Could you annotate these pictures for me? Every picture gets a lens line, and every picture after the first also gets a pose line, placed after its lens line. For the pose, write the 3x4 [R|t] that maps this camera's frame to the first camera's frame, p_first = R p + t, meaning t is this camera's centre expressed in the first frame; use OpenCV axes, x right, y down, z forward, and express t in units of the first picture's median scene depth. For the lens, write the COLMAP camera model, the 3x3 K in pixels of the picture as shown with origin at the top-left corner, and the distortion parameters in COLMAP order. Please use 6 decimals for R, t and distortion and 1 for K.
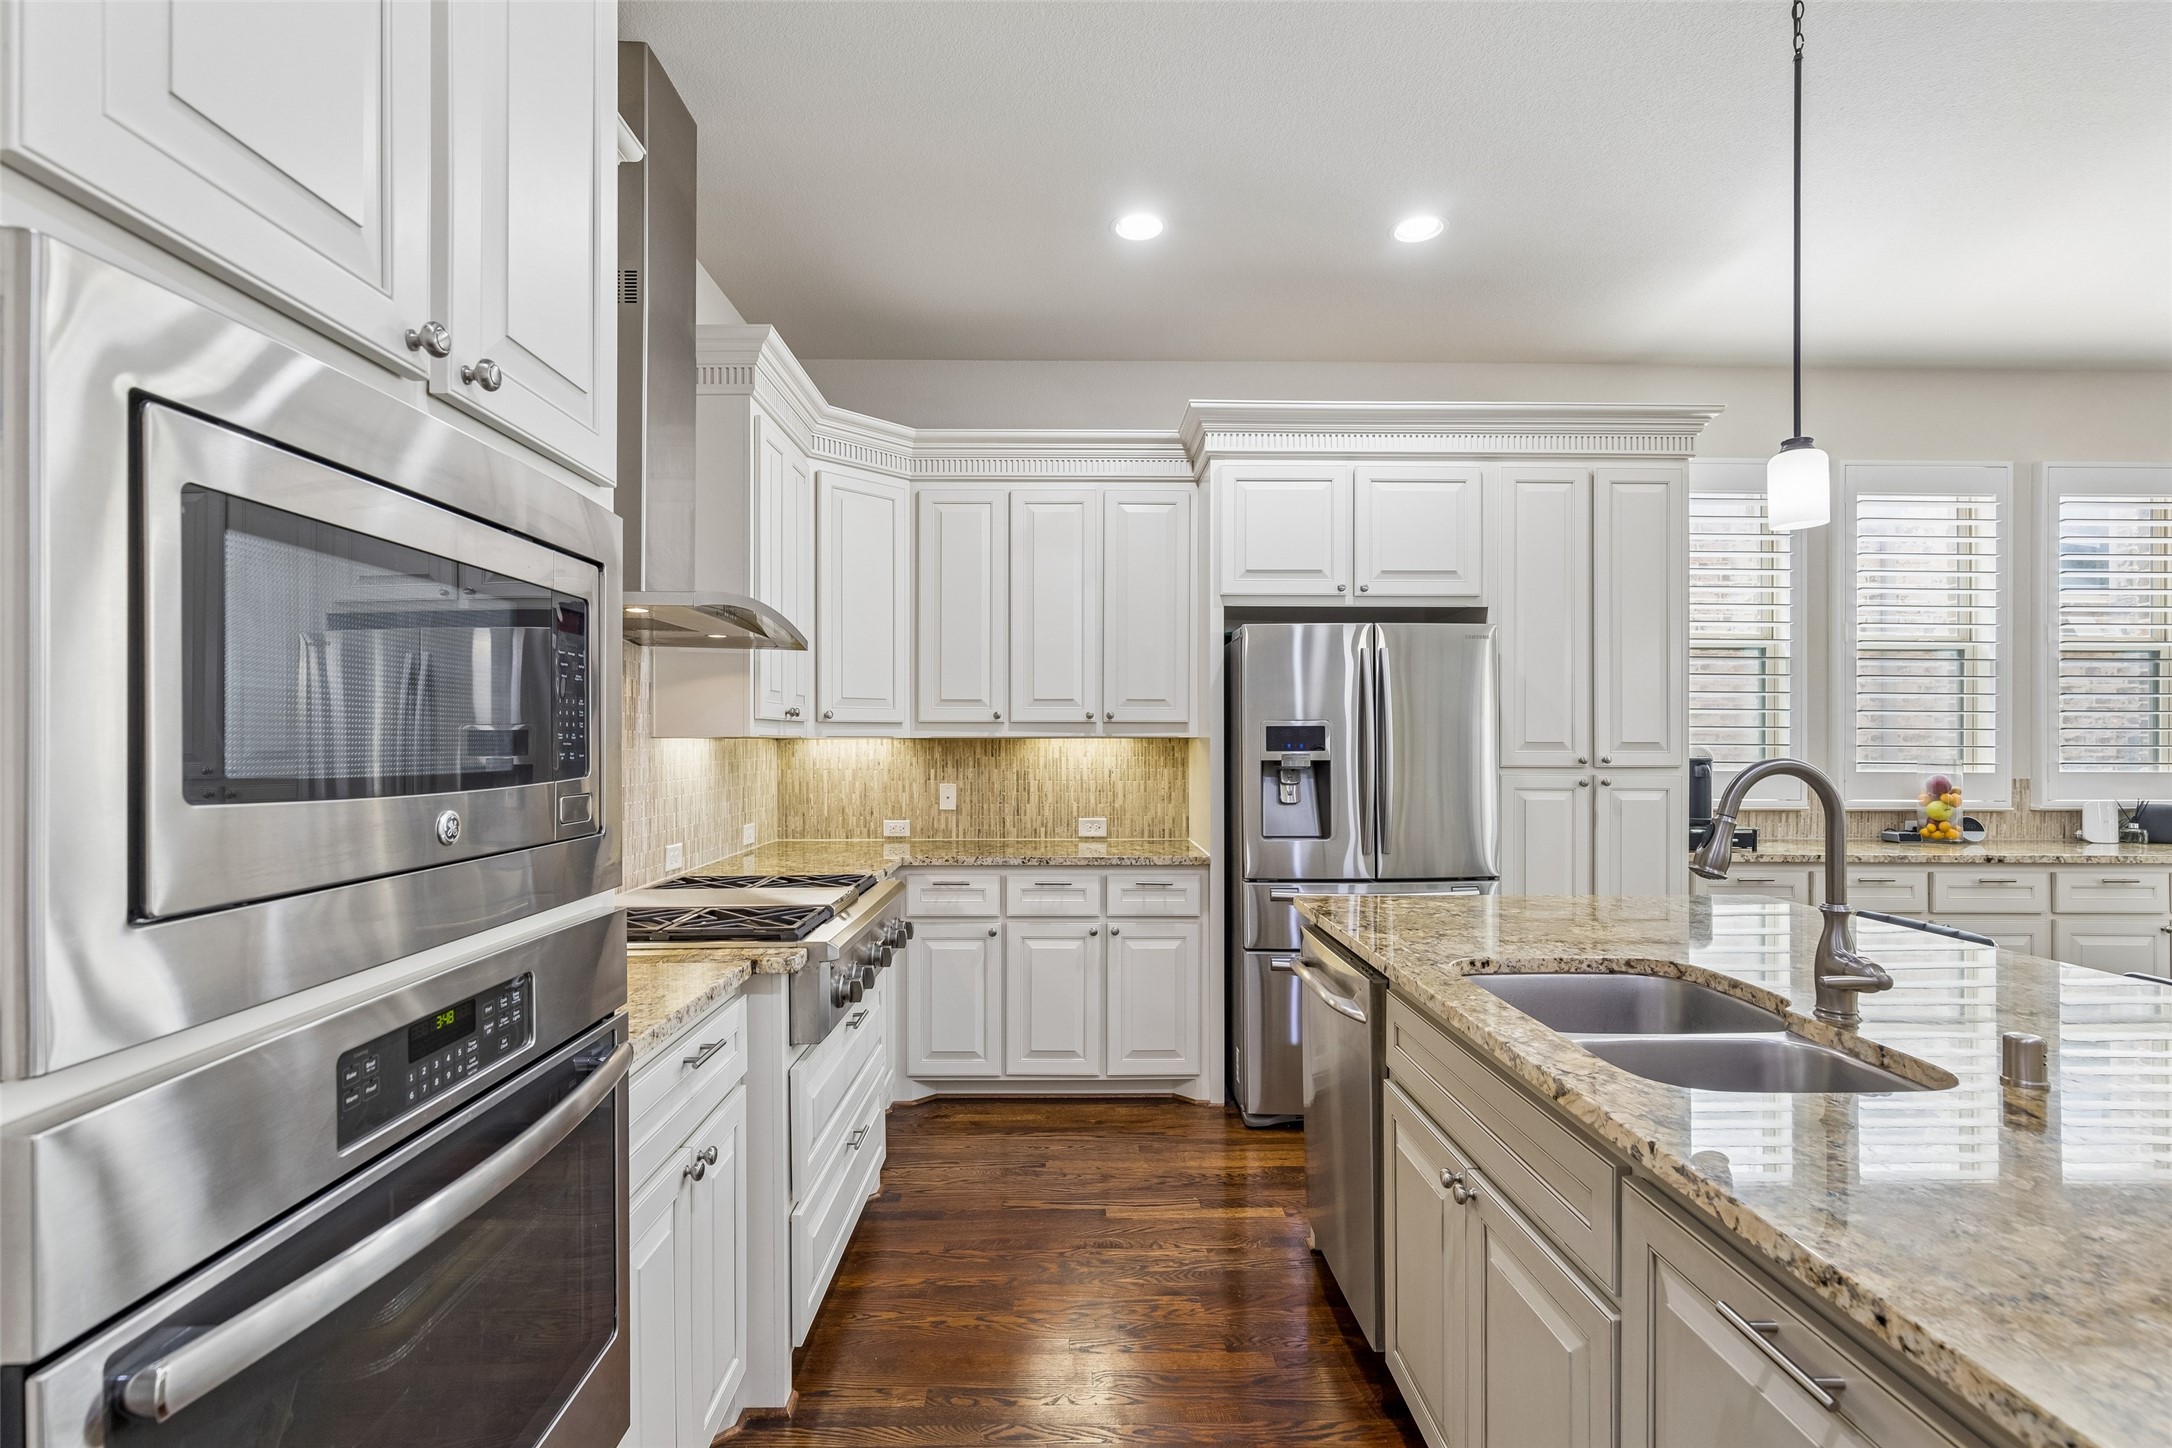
lens RADIAL K [[1010.2, 0, 1080.6], [0, 1010.2, 737.9], [0, 0, 1]] dist [-0.001403, -0.001111]
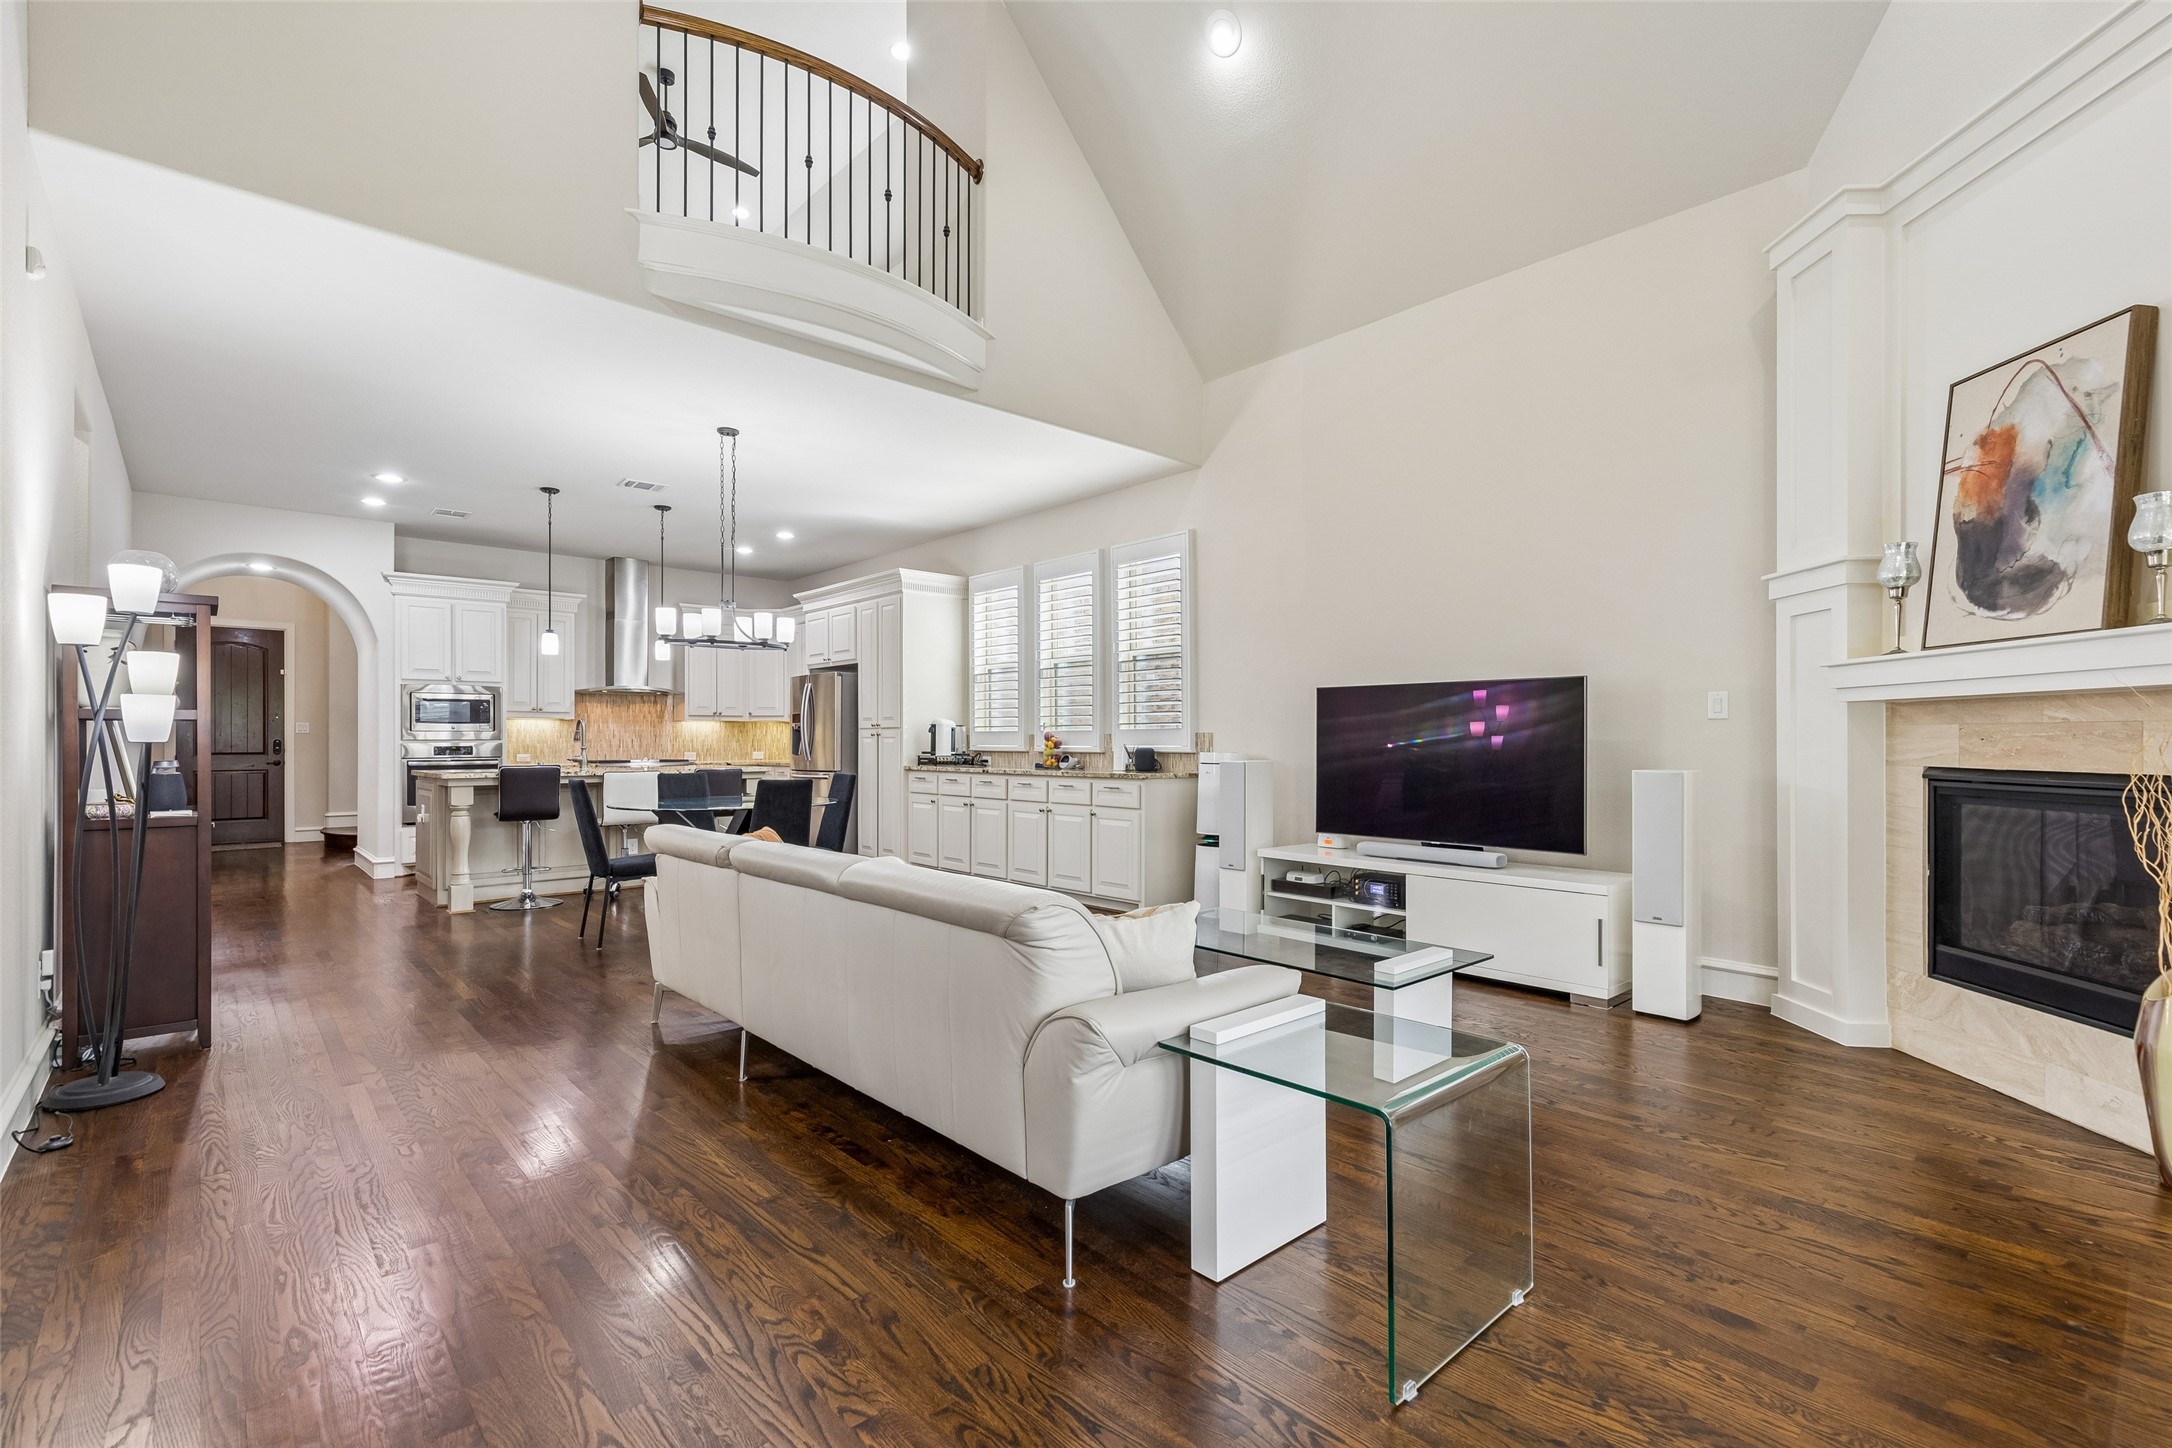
lens RADIAL K [[981.2, 0, 1087.2], [0, 981.2, 733.8], [0, 0, 1]] dist [0.010825, -0.001912]
pose [[0.649999, -0.008088, -0.759892, 2.416786], [0.001580, 0.999956, -0.009291, 0.064280], [0.759933, 0.004838, 0.649983, -0.116809]]
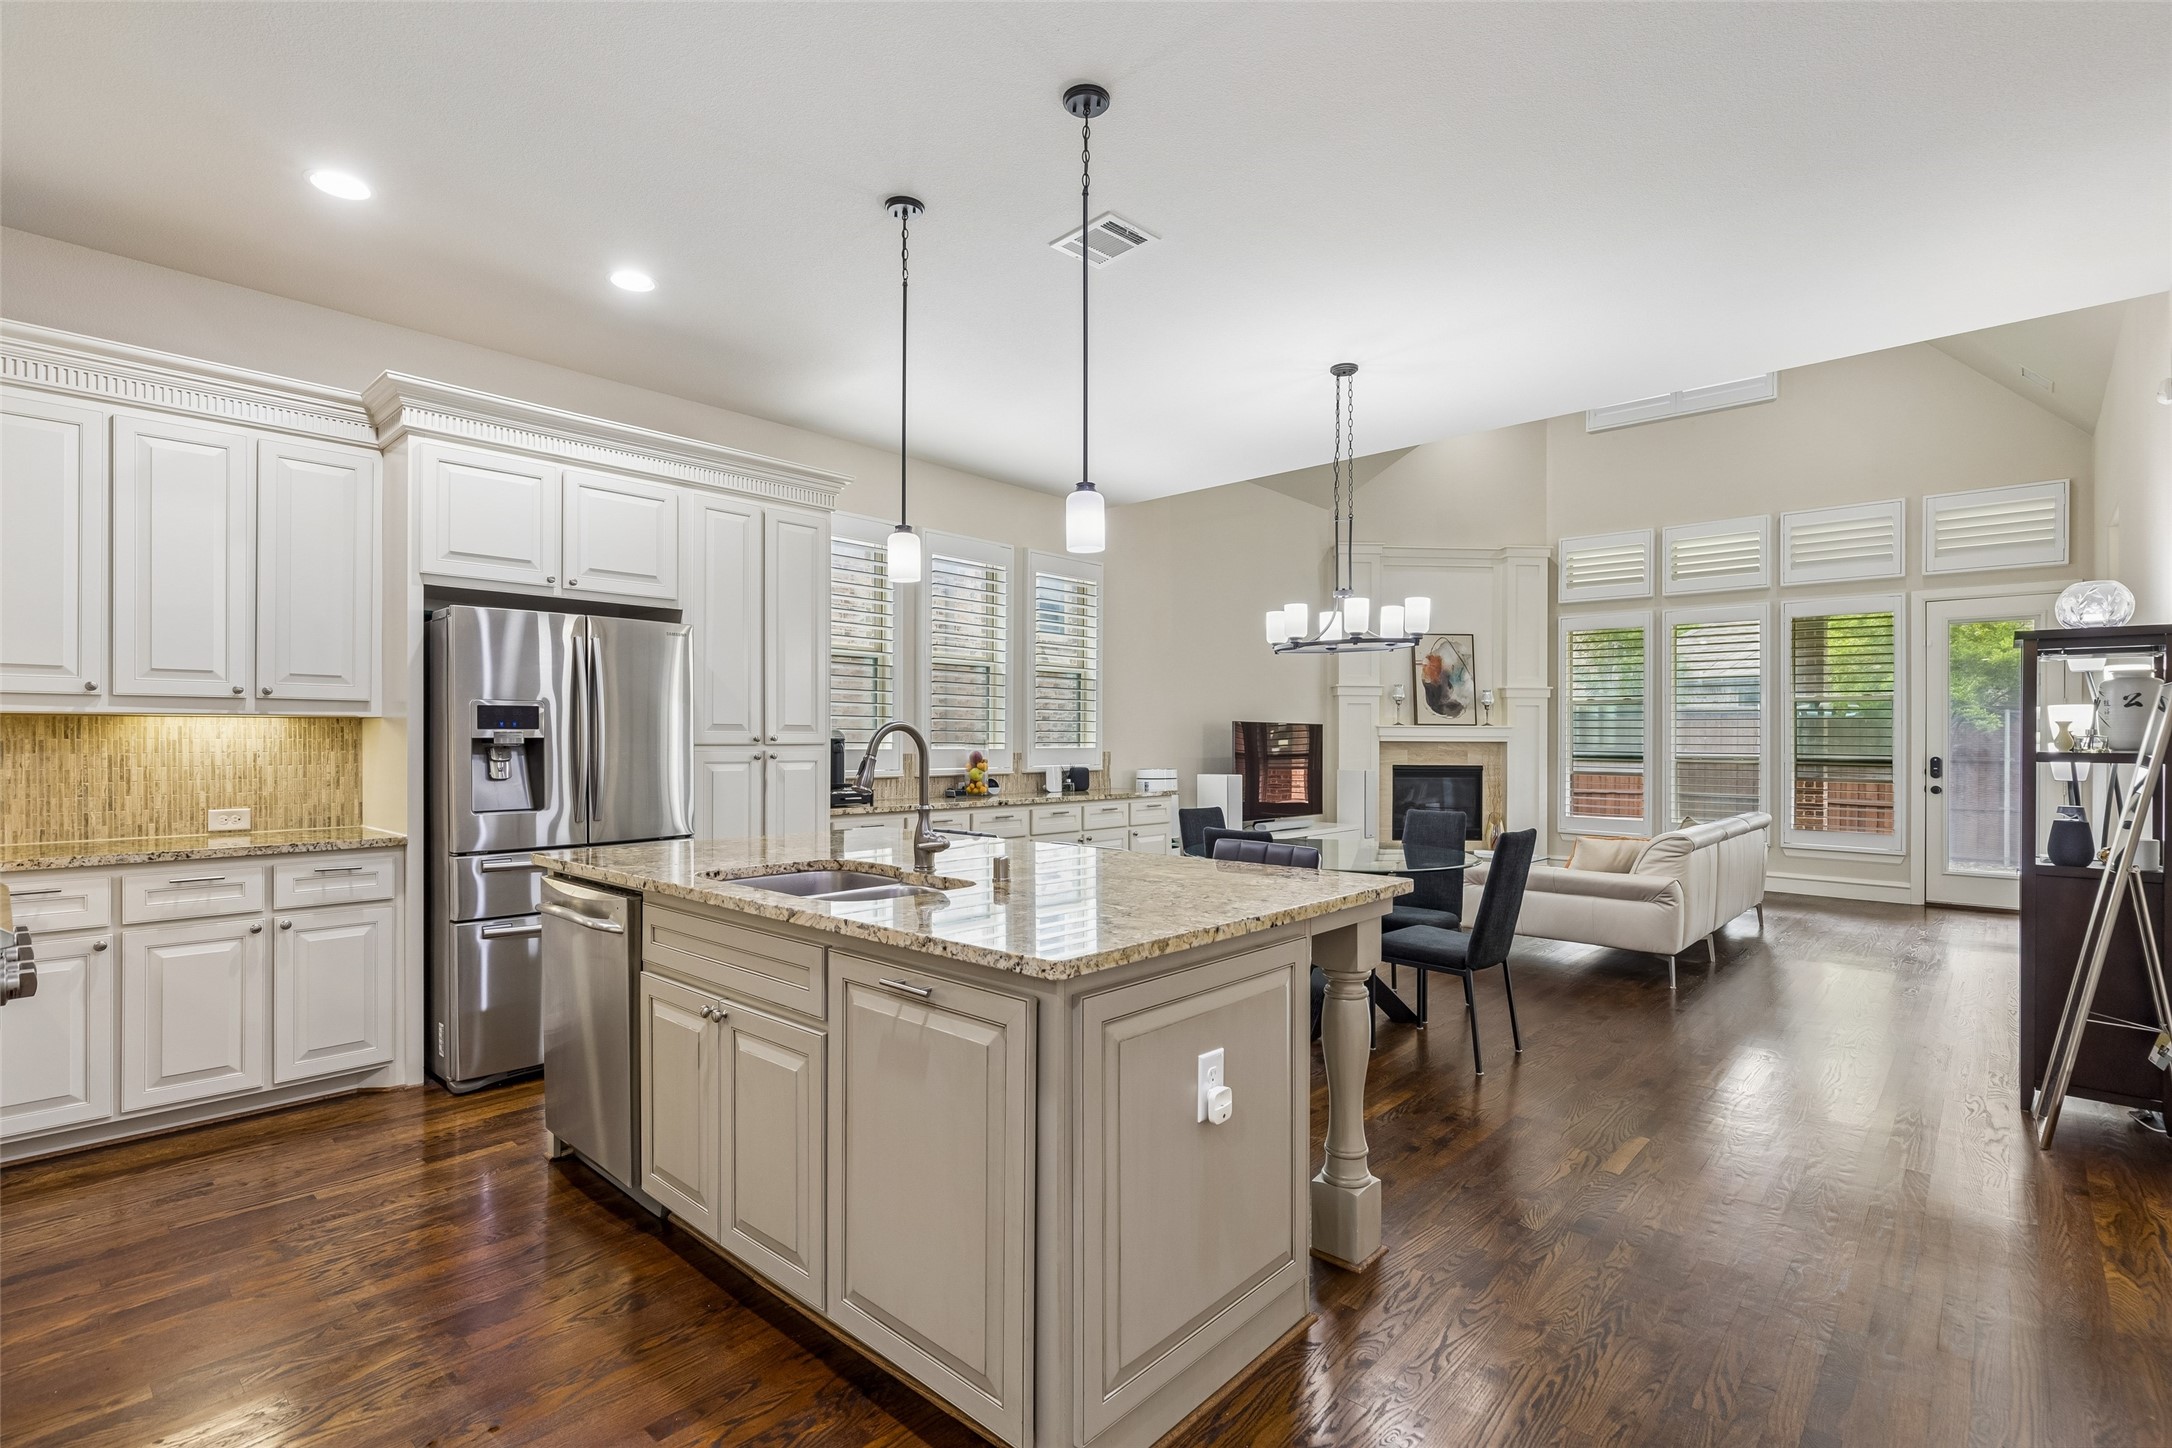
lens RADIAL K [[1010.2, 0, 1080.7], [0, 1010.2, 734.4], [0, 0, 1]] dist [-0.001403, -0.001111]
pose [[0.693841, 0.003407, 0.720120, -0.125818], [-0.002351, 0.999994, -0.002466, 0.018657], [-0.720124, 0.000018, 0.693845, -0.158937]]
